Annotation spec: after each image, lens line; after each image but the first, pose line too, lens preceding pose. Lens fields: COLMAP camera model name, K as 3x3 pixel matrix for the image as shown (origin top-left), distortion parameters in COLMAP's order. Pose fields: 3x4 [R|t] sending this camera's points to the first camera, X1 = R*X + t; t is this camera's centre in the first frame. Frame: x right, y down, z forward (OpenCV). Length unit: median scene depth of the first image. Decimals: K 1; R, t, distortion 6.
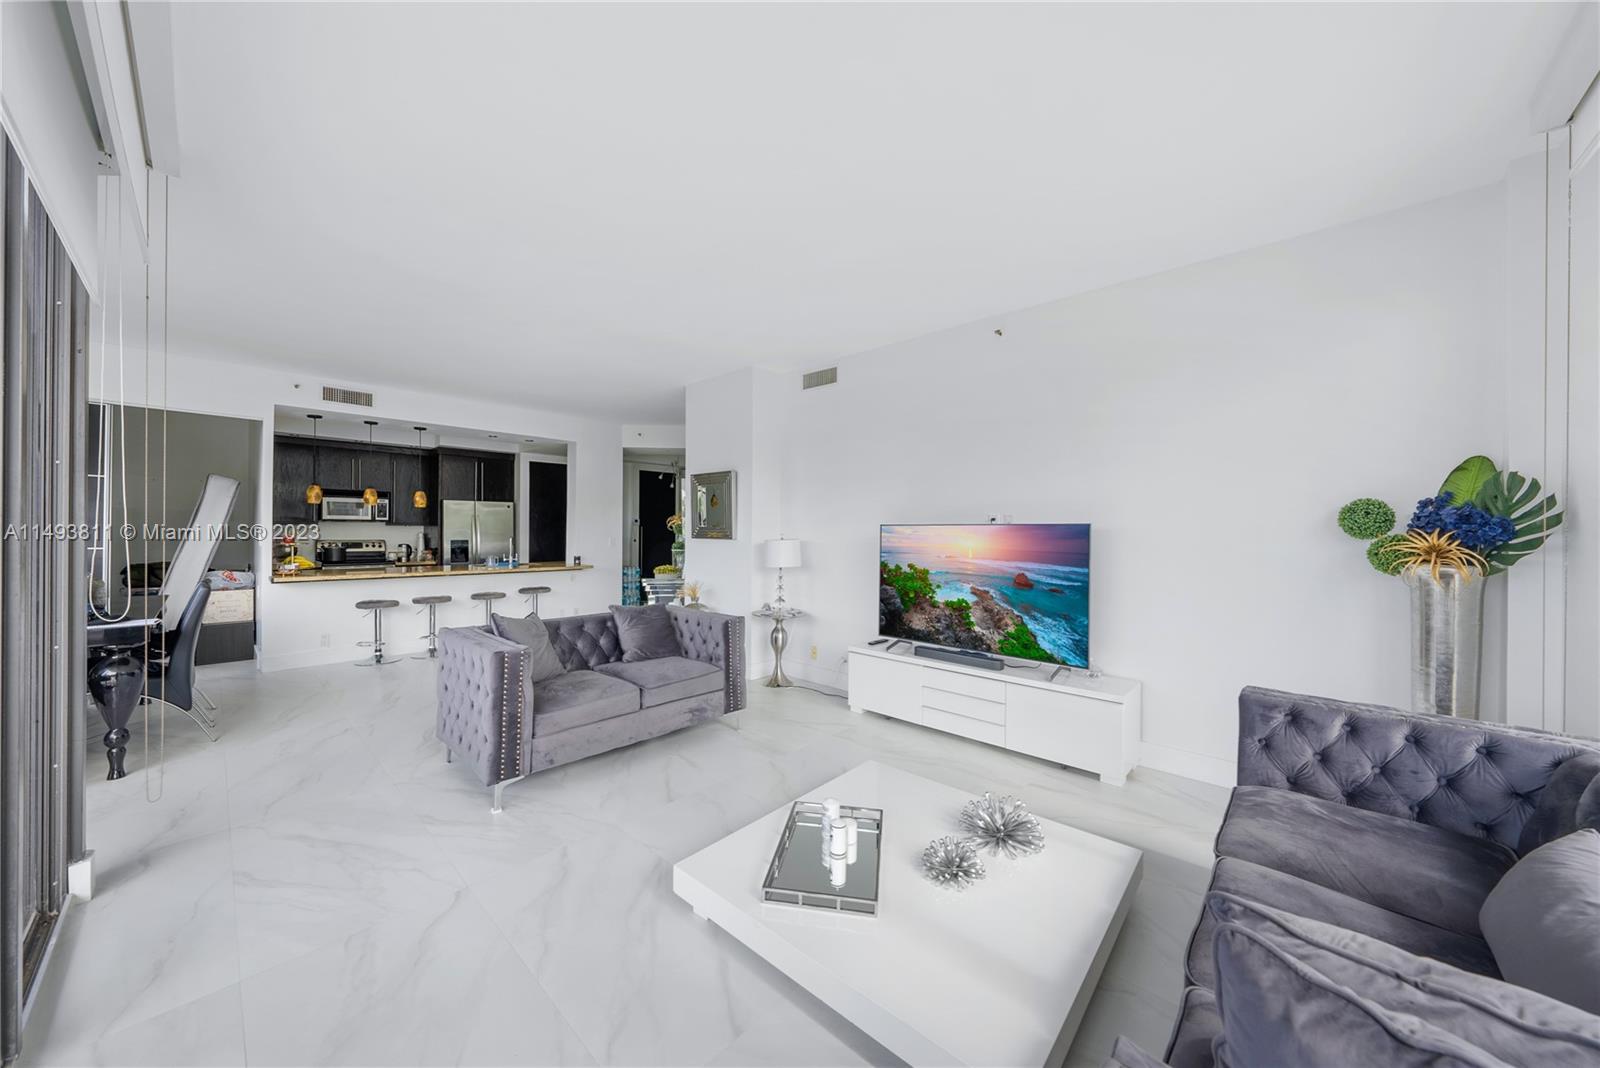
lens RADIAL K [[546.8, 0, 799.5], [0, 546.8, 529.0], [0, 0, 1]] dist [-0.002186, -0.000141]
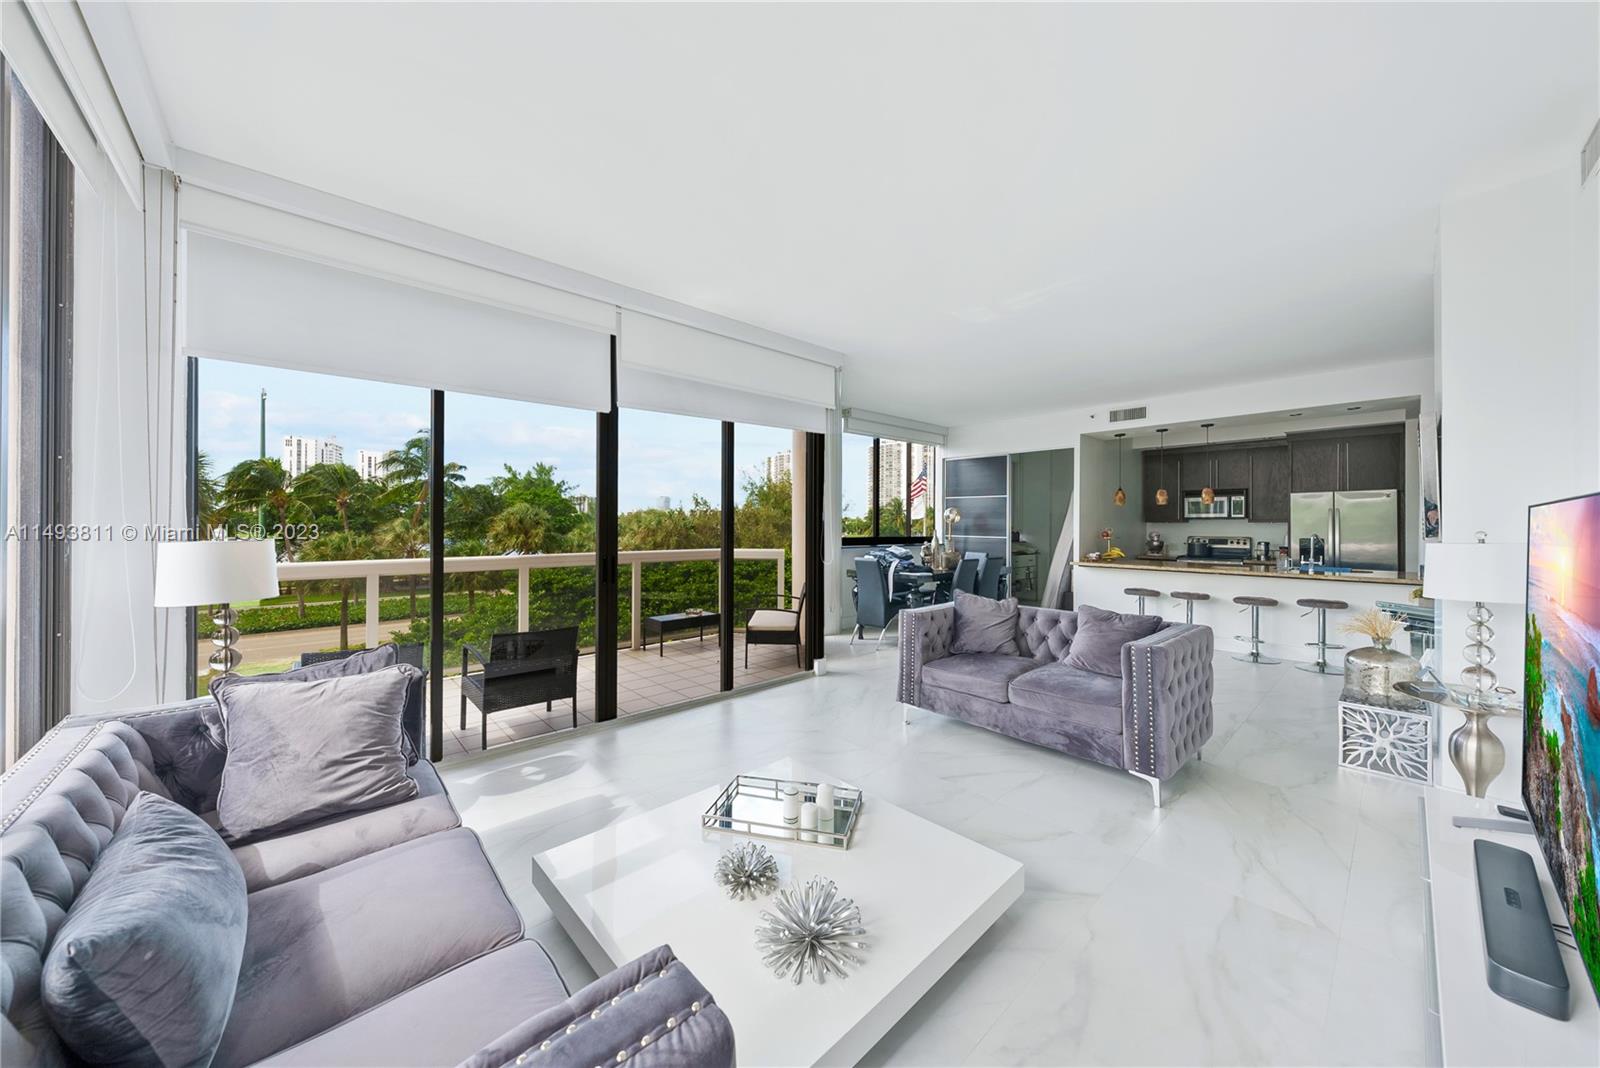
lens RADIAL K [[546.8, 0, 809.2], [0, 546.8, 526.9], [0, 0, 1]] dist [-0.002186, -0.000141]
pose [[-0.057265, -0.002856, -0.998355, 0.292969], [0.002689, 0.999992, -0.003015, 0.002596], [0.998355, -0.002857, -0.057257, 0.277486]]
